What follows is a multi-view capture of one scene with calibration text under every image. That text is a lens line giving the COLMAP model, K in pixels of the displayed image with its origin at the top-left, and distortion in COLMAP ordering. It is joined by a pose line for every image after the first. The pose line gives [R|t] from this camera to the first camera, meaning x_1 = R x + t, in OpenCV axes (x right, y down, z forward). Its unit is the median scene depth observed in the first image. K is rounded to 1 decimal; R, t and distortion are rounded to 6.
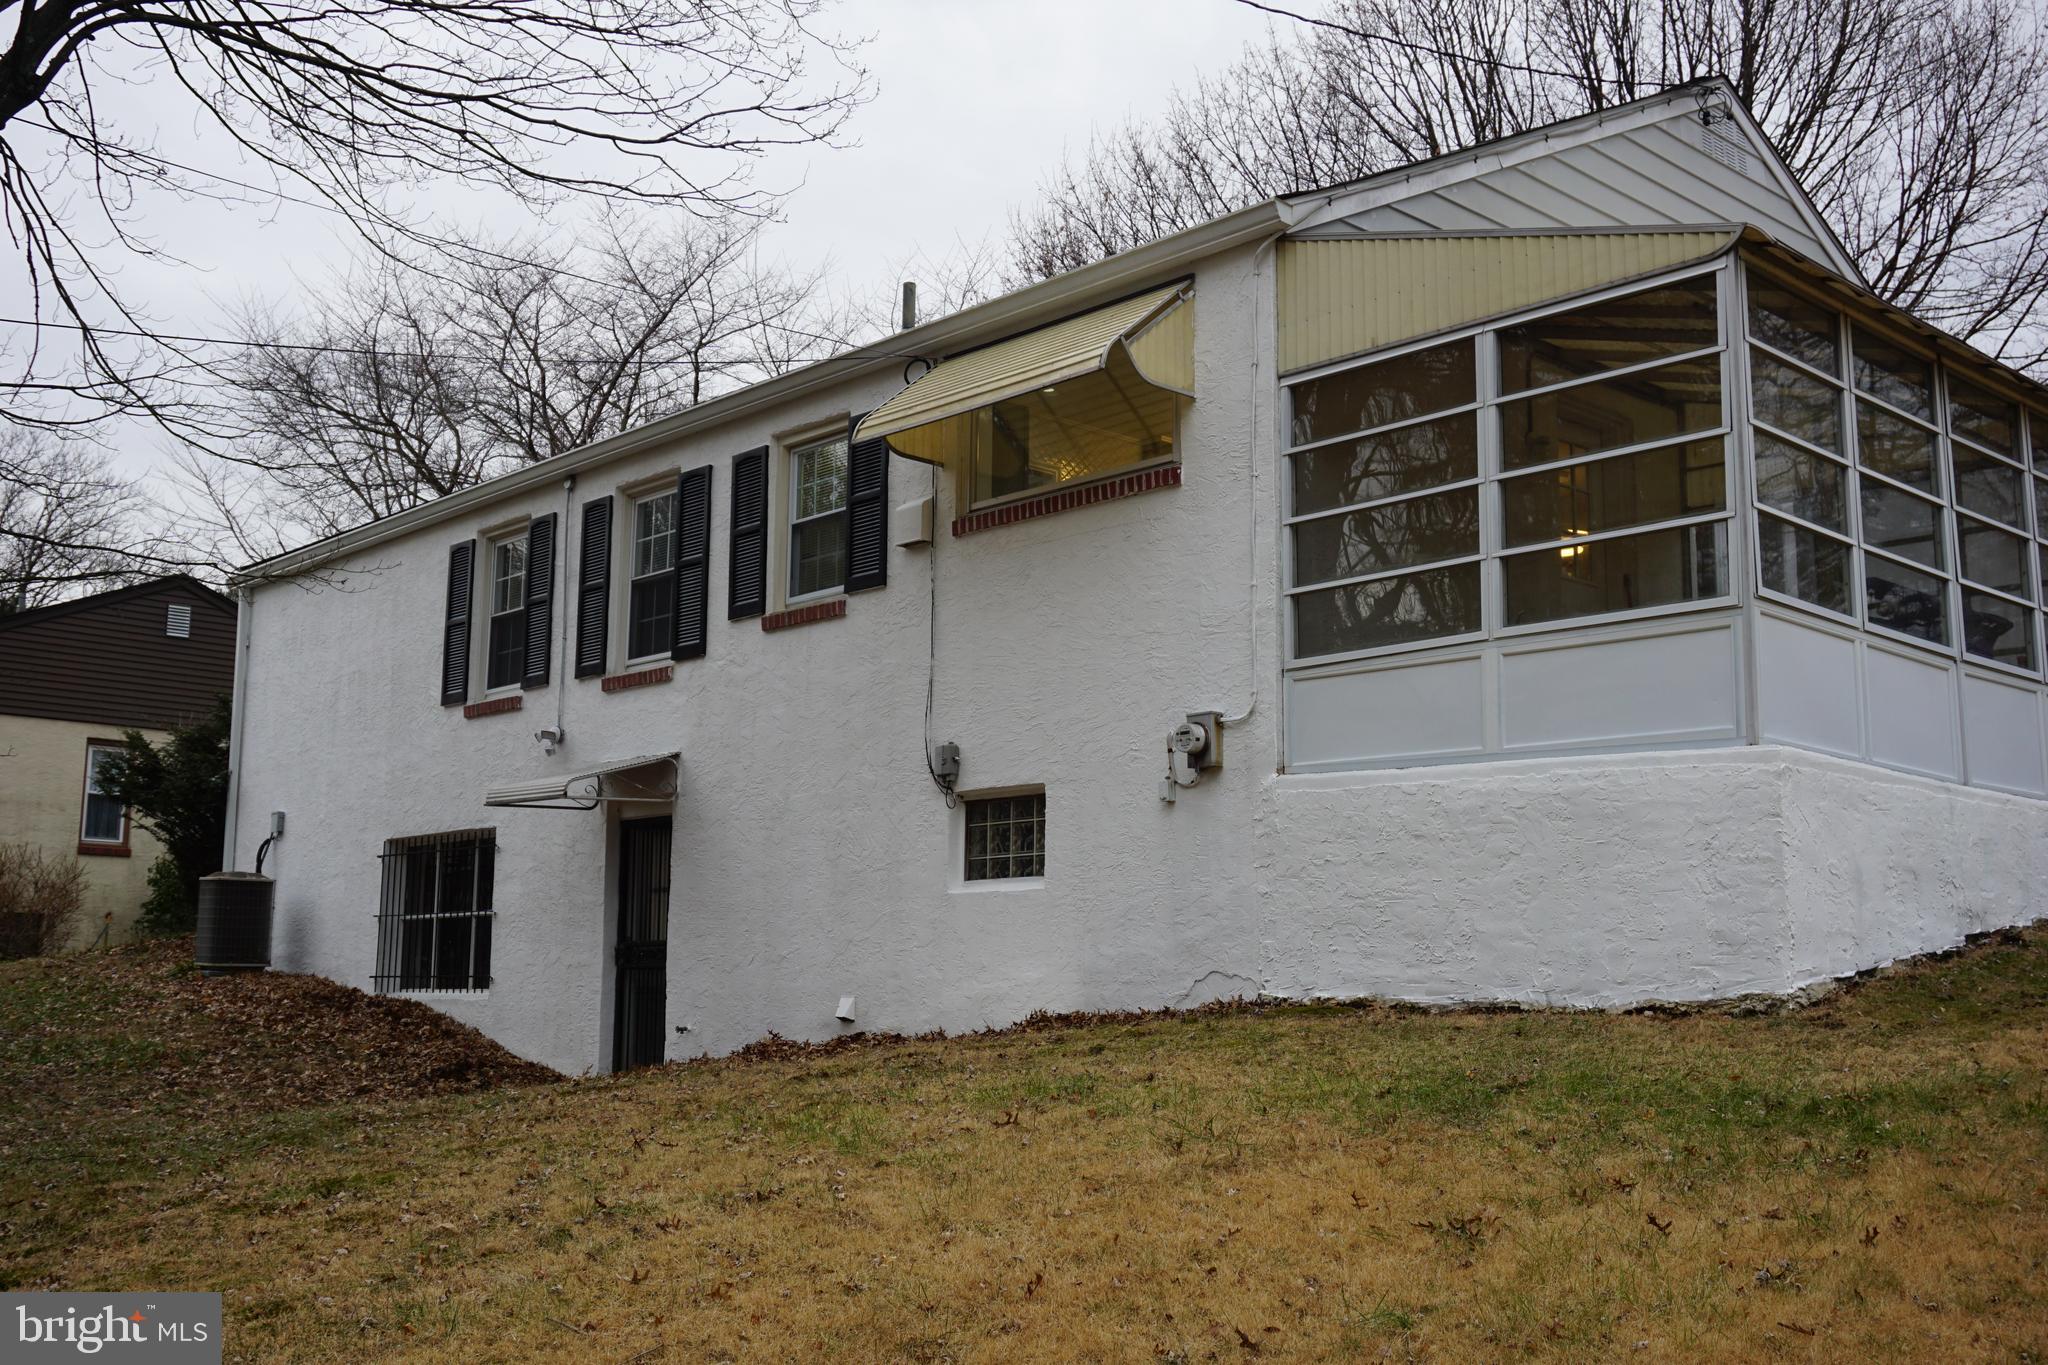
lens RADIAL K [[2070.2, 0, 1024.0], [0, 2070.2, 682.5], [0, 0, 1]] dist [-0.000257, -0.011404]
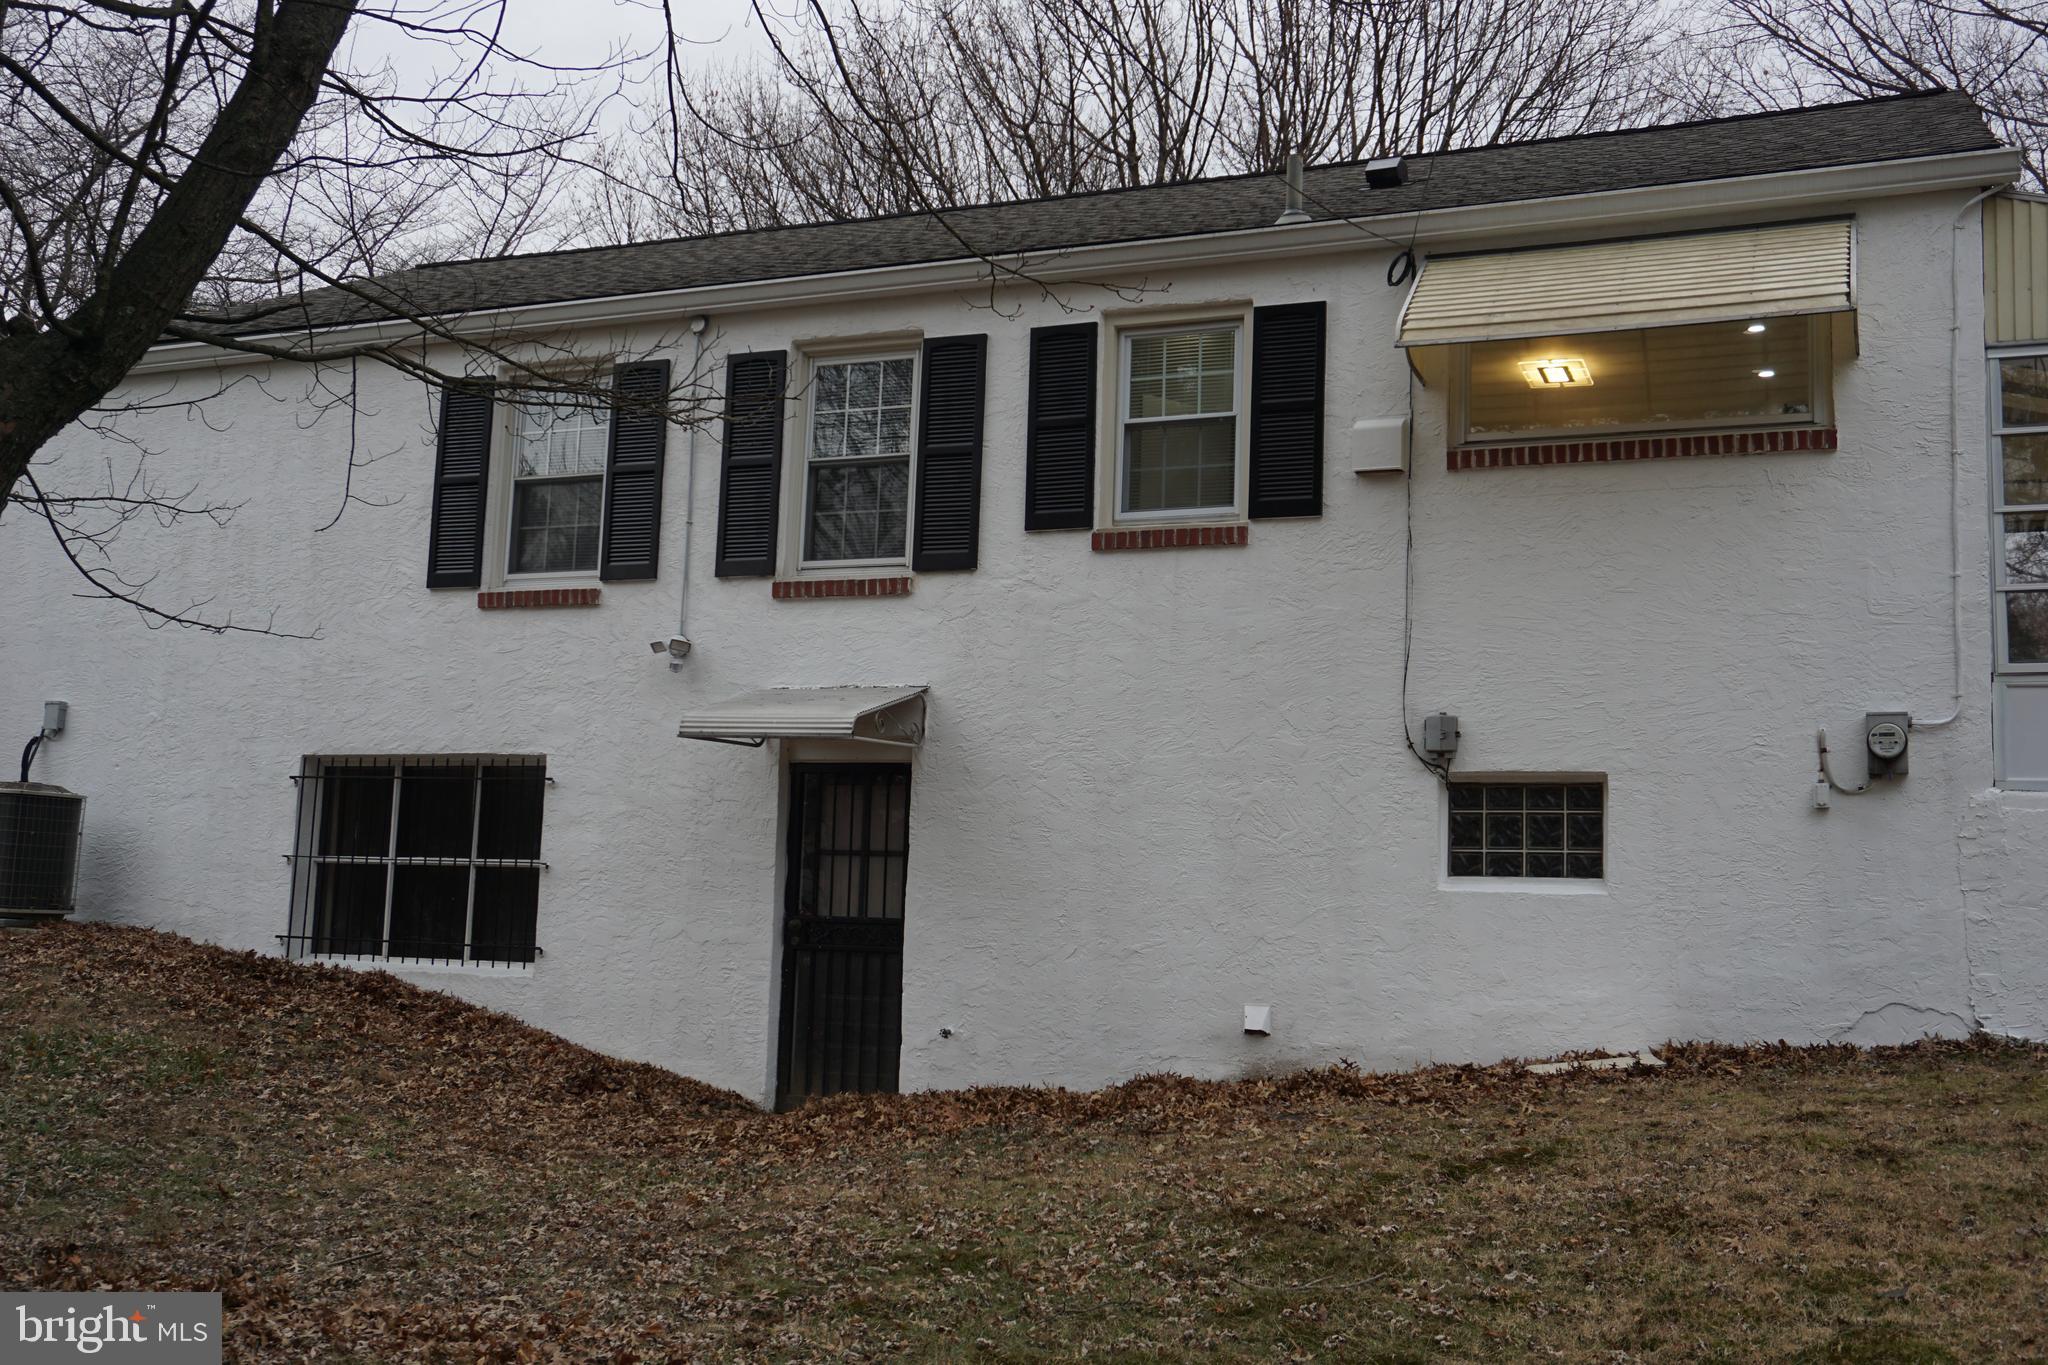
lens RADIAL K [[2070.2, 0, 1024.0], [0, 2070.2, 682.5], [0, 0, 1]] dist [-0.000257, -0.011404]
pose [[0.912425, 0.074756, 0.402359, -0.472489], [-0.090045, 0.995753, 0.019188, 0.014007], [-0.399215, -0.053738, 0.915281, 0.259579]]
